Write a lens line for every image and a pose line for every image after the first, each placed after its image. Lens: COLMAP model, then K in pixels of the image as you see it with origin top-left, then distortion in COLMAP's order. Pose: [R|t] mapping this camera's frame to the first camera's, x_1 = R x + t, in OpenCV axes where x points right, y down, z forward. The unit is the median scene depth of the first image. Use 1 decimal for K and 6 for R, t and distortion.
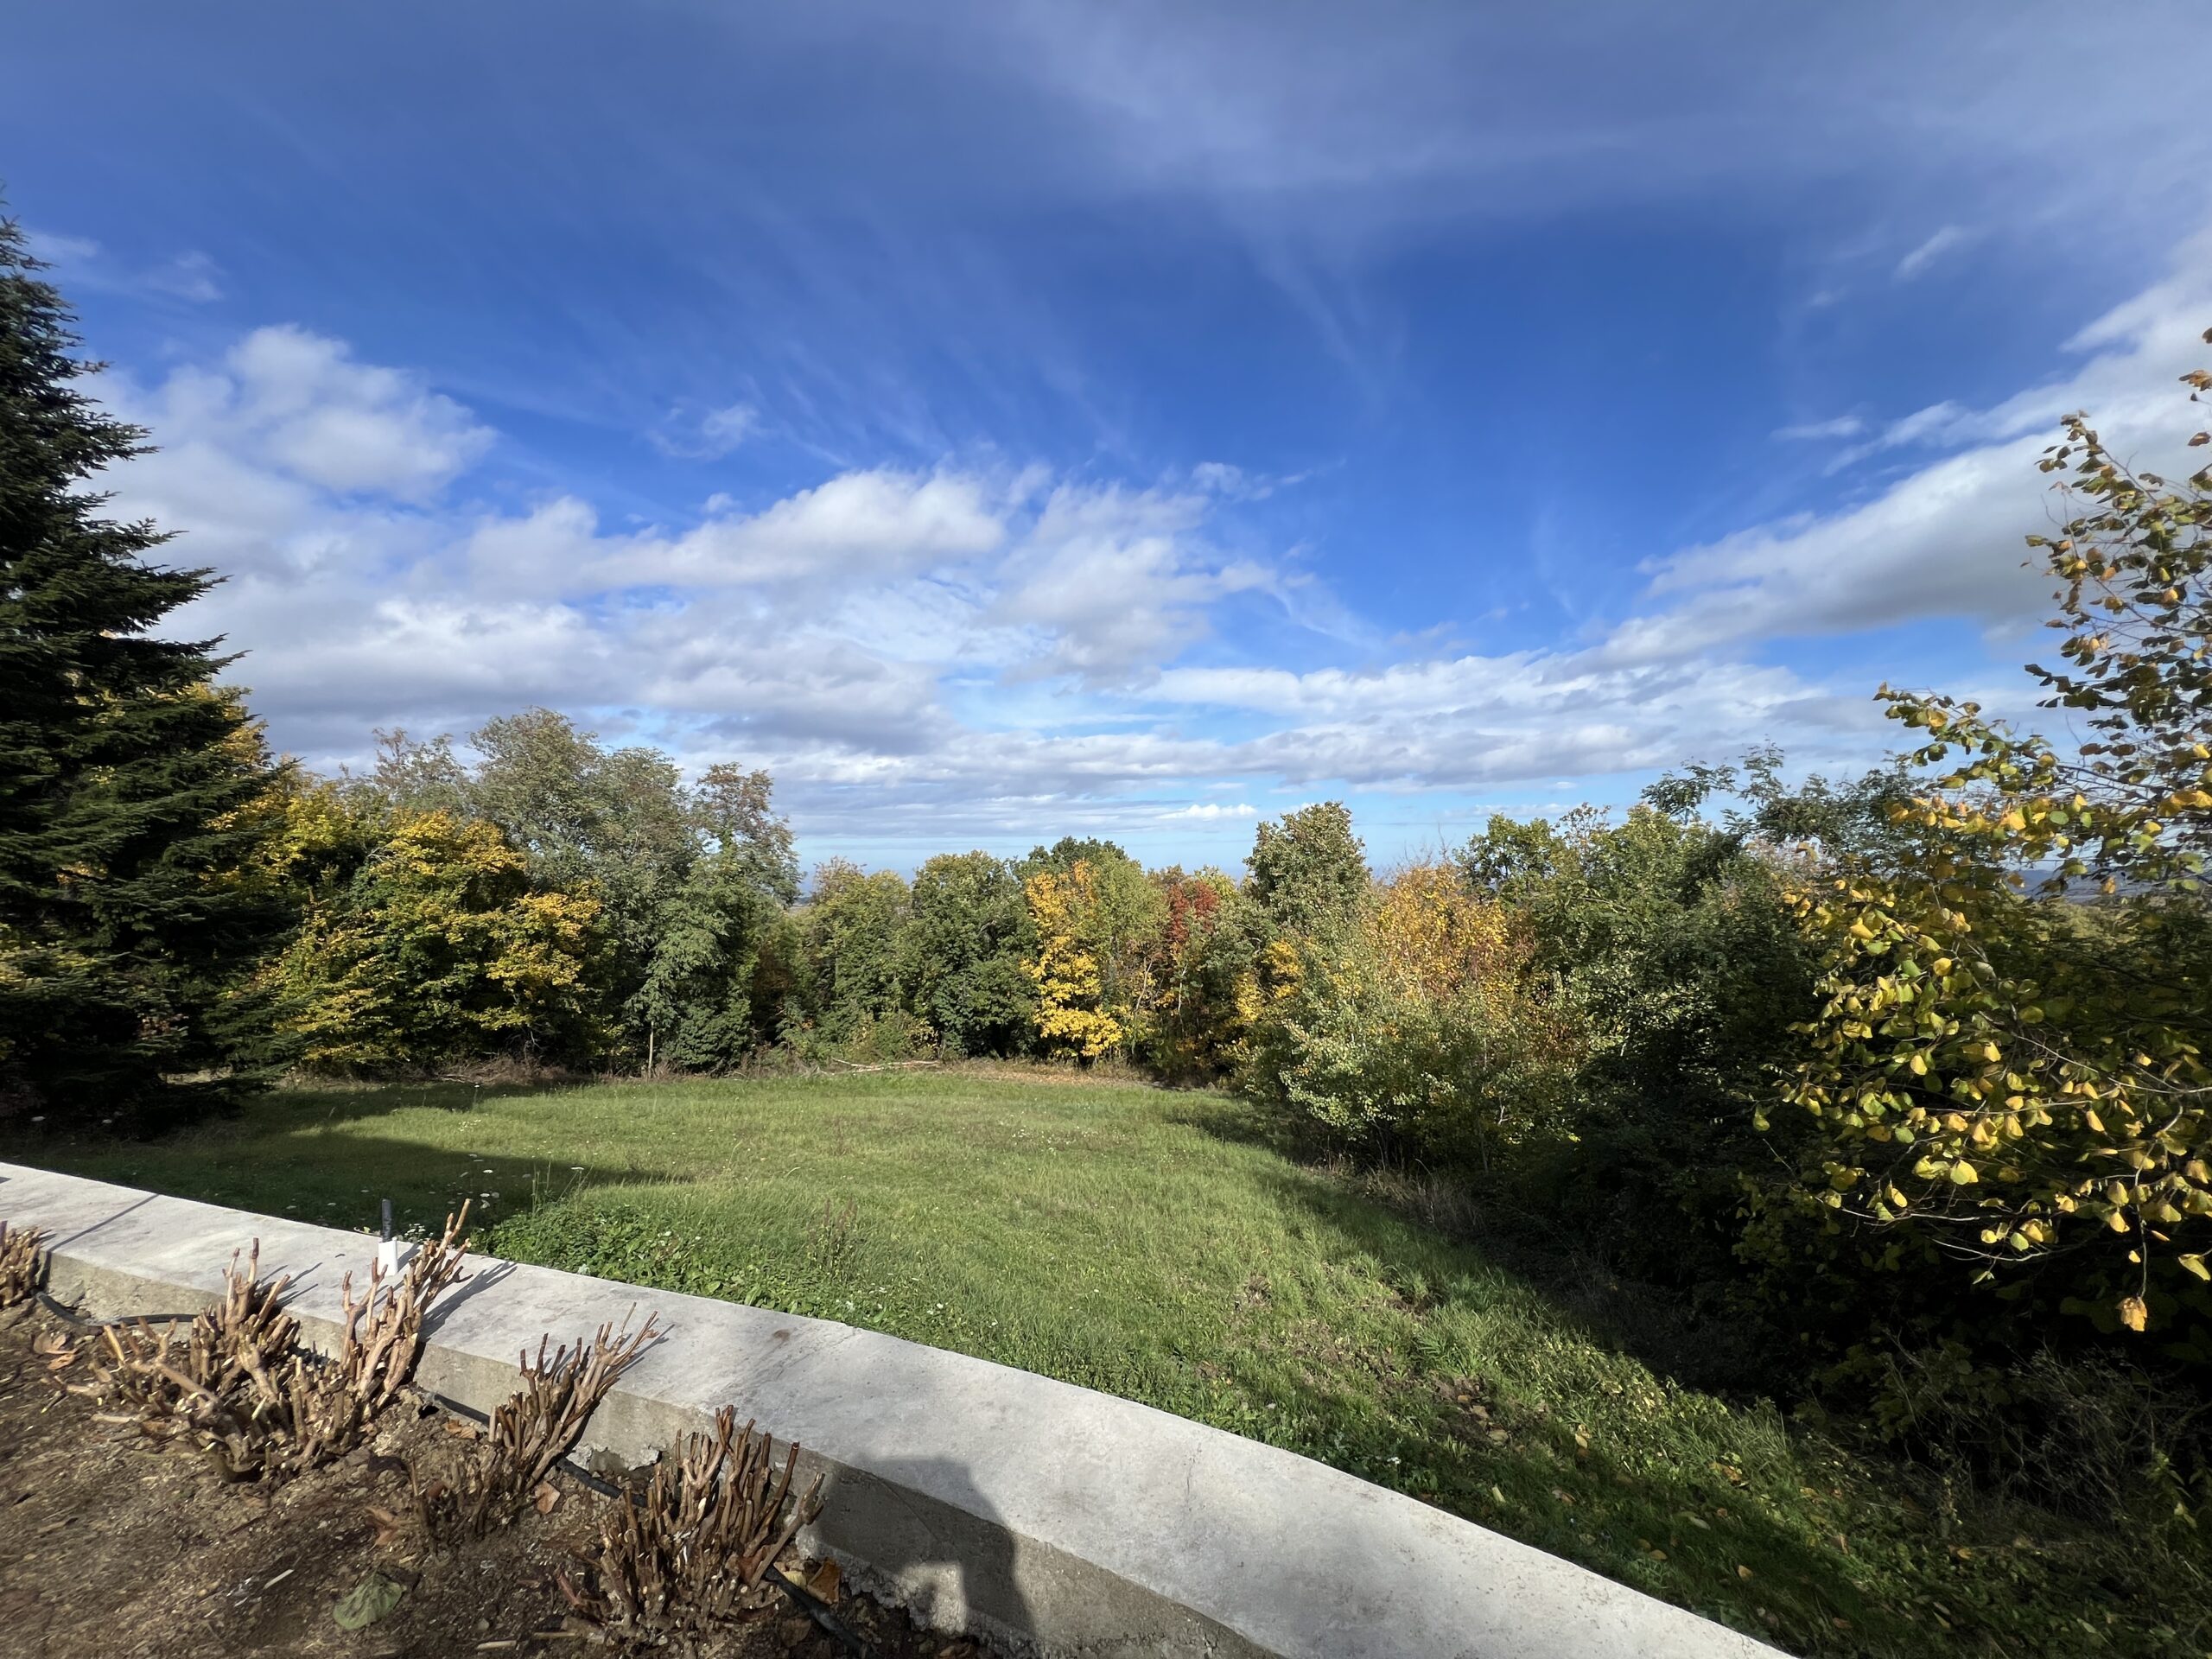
lens RADIAL K [[892.7, 0, 1086.2], [0, 892.7, 825.1], [0, 0, 1]] dist [-0.003562, 0.003534]
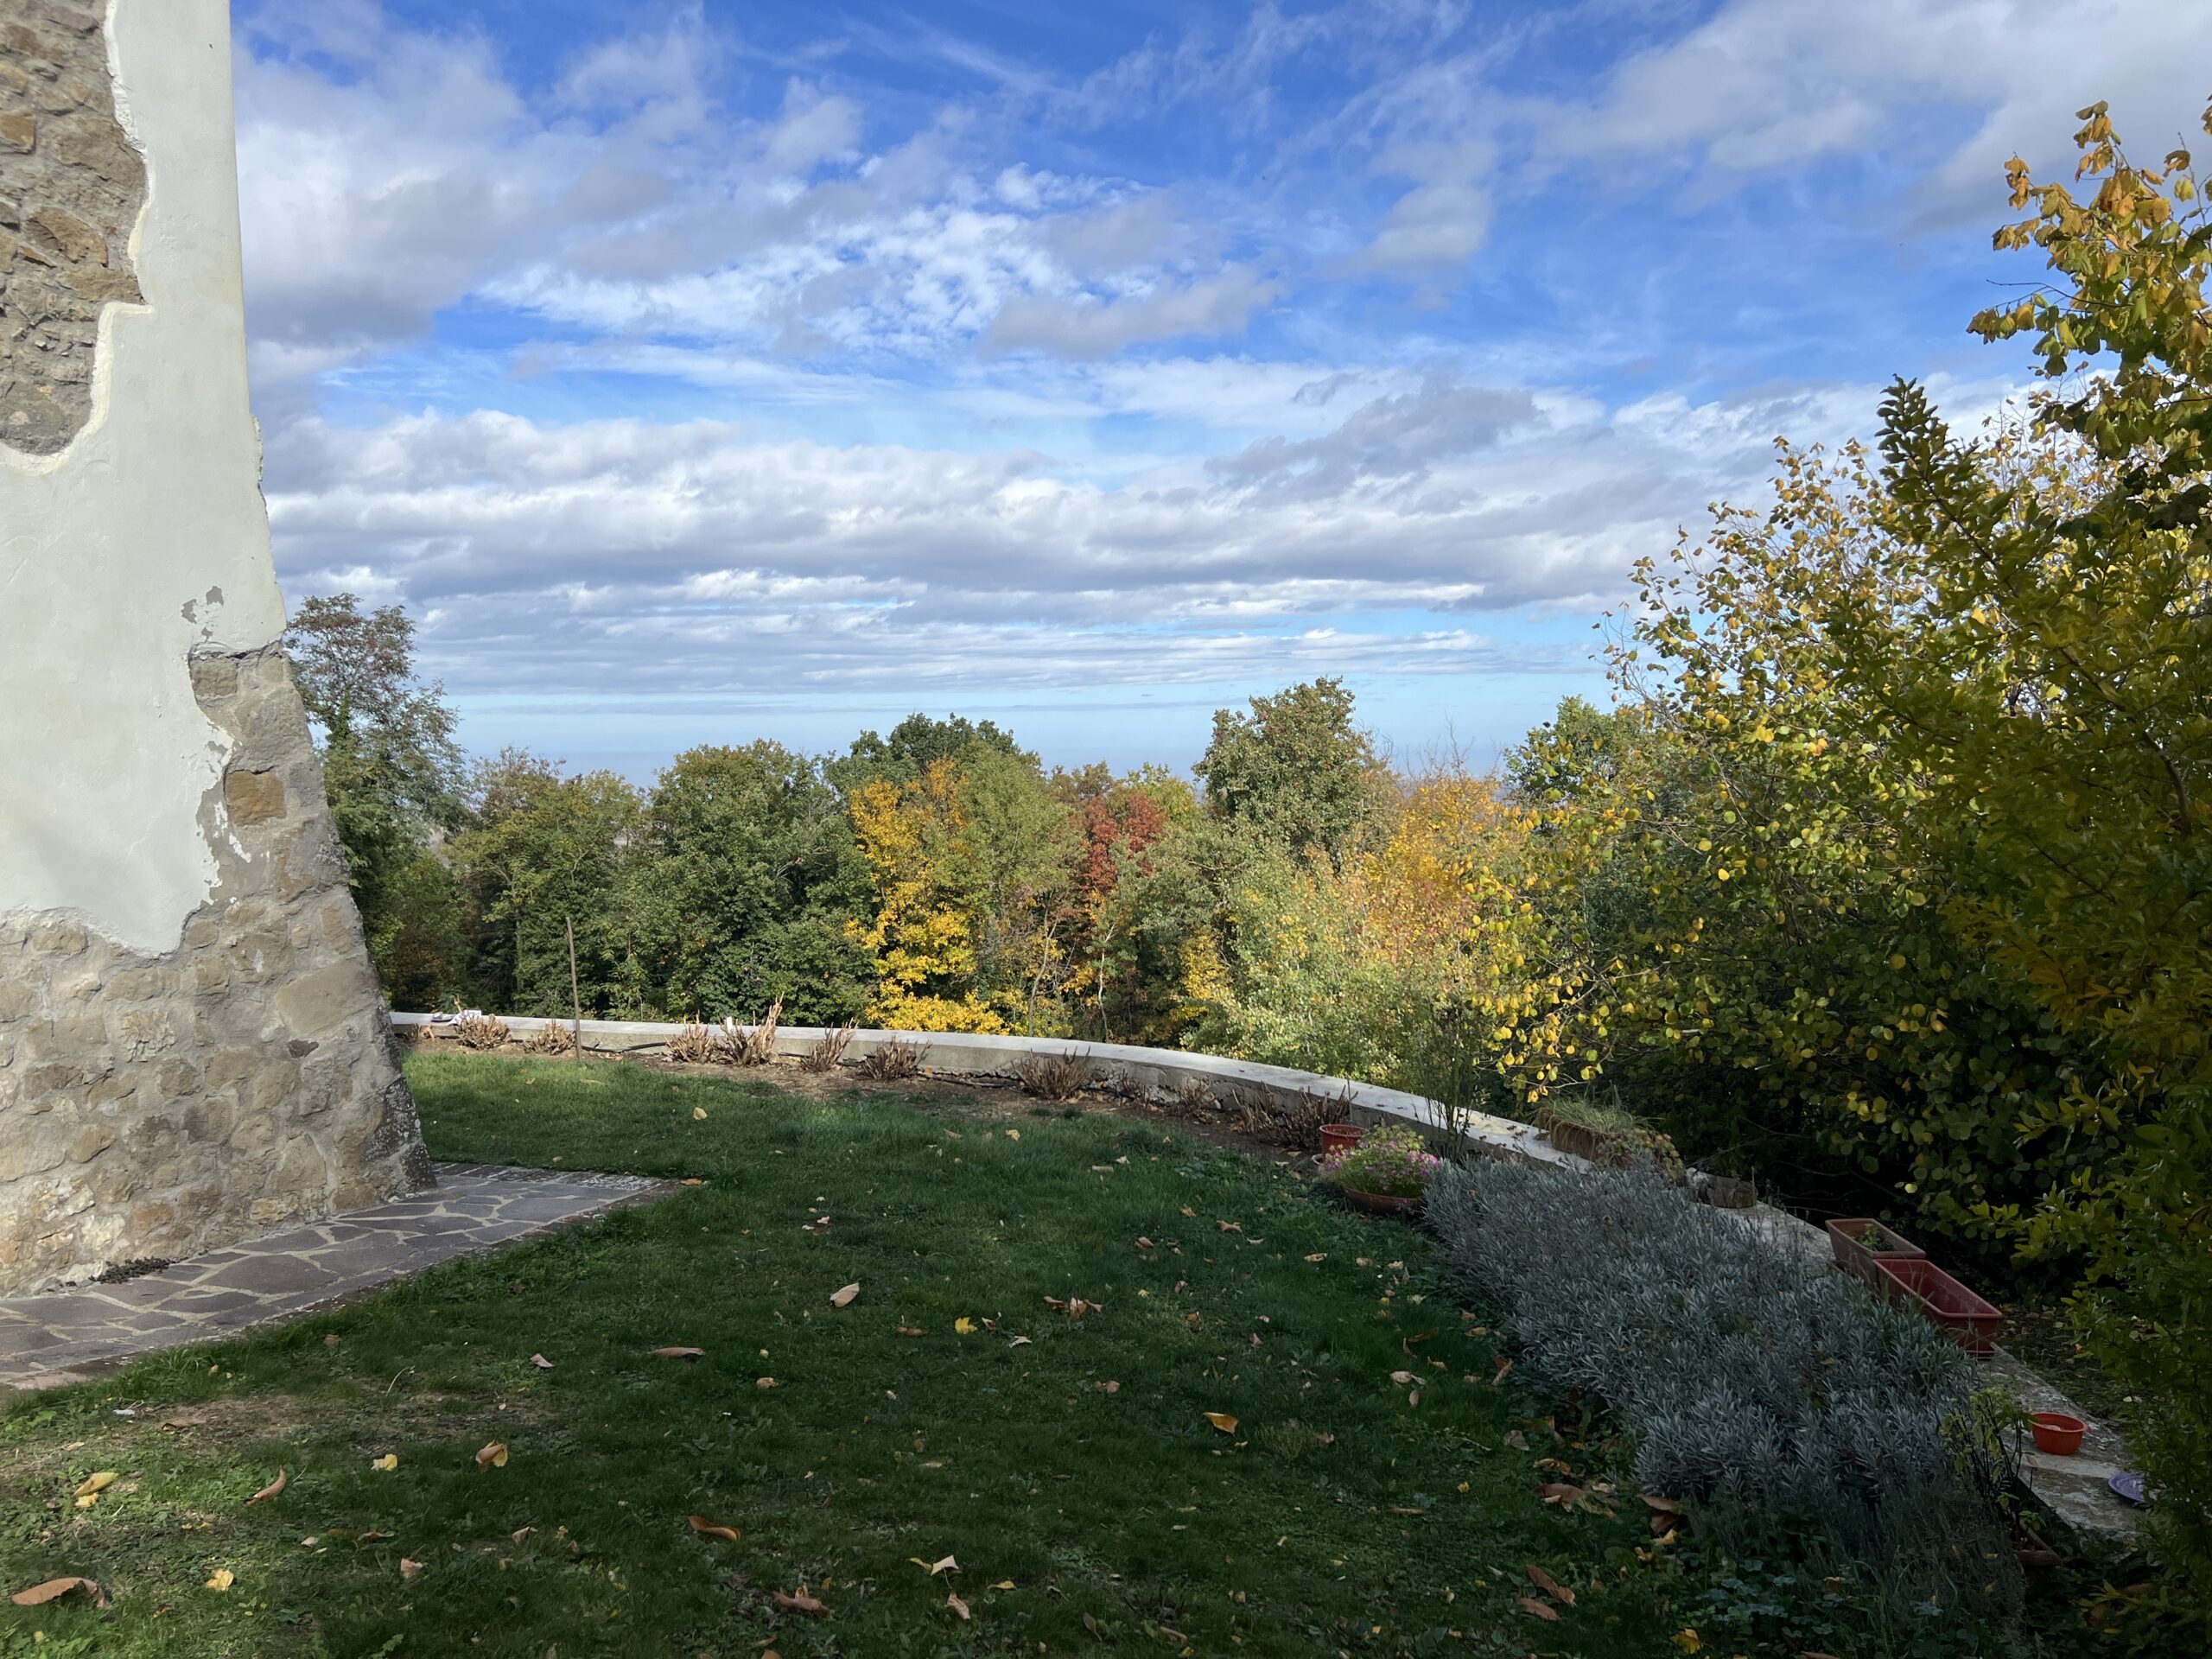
lens RADIAL K [[1763.0, 0, 1121.6], [0, 1763.0, 829.5], [0, 0, 1]] dist [0.080392, -0.040018]
pose [[0.994577, -0.004901, 0.103884, -0.009650], [-0.005101, 0.995388, 0.095790, -0.031418], [-0.103874, -0.095801, 0.989966, -0.236408]]
